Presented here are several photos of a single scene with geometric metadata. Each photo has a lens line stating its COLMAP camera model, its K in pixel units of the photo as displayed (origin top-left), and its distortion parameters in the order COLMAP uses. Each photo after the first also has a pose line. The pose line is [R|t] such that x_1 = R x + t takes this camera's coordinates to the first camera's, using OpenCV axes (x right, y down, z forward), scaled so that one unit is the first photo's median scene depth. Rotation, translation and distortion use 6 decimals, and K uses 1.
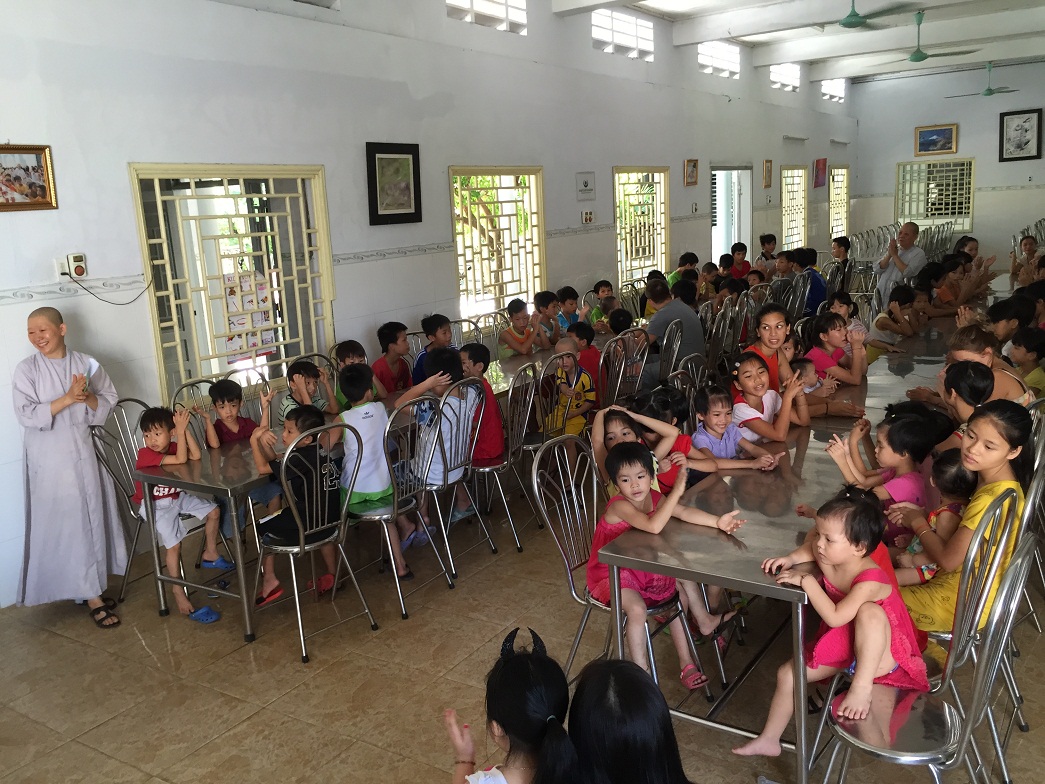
lens RADIAL K [[909.1, 0, 524.0], [0, 909.1, 392.0], [0, 0, 1]] dist [0.083698, -0.130196]
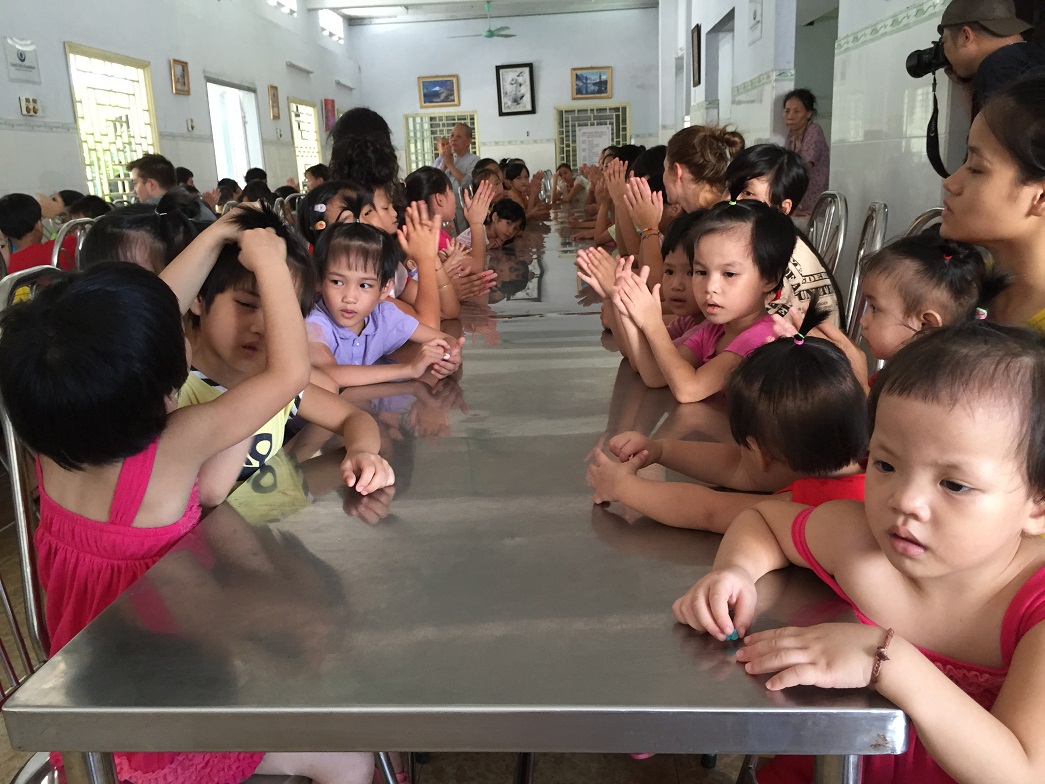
lens RADIAL K [[909.1, 0, 524.0], [0, 909.1, 392.0], [0, 0, 1]] dist [0.083698, -0.130196]
pose [[0.864130, -0.102915, 0.492634, 0.018379], [0.097400, 0.994560, 0.036922, 0.020046], [-0.493754, 0.016078, 0.869453, 0.148519]]
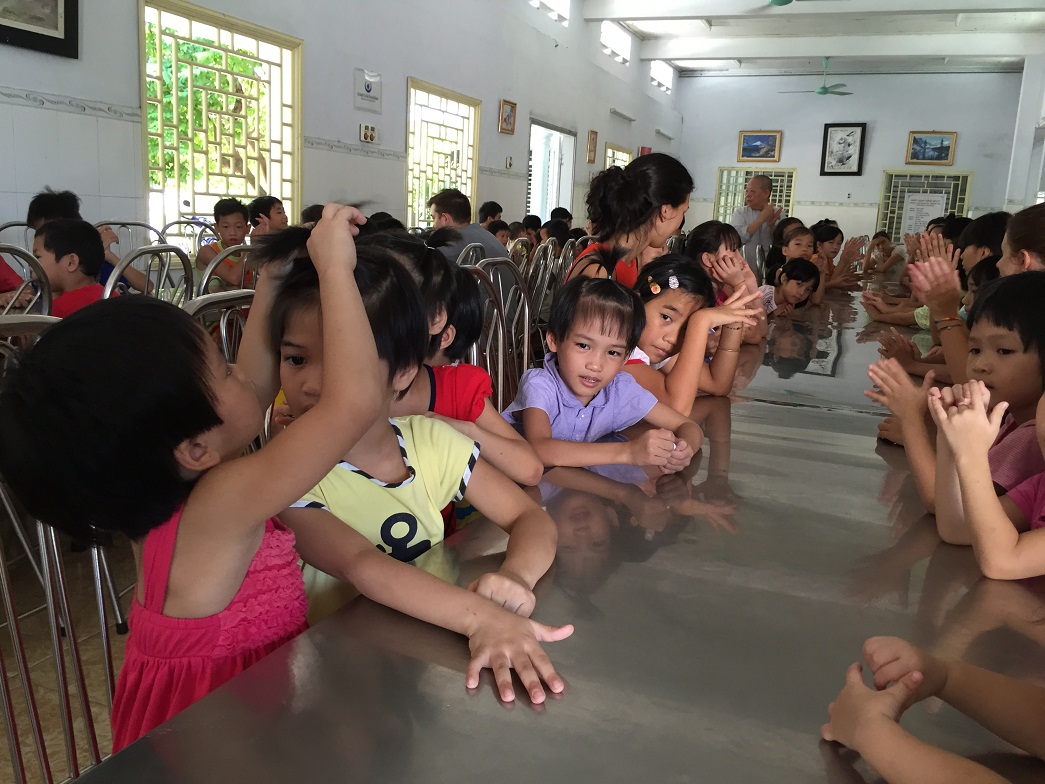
lens RADIAL K [[909.1, 0, 524.0], [0, 909.1, 392.0], [0, 0, 1]] dist [0.083698, -0.130196]
pose [[0.974773, 0.063946, 0.213844, 0.031350], [-0.061179, 0.997936, -0.019540, 0.015669], [-0.214652, 0.005964, 0.976672, 0.165068]]
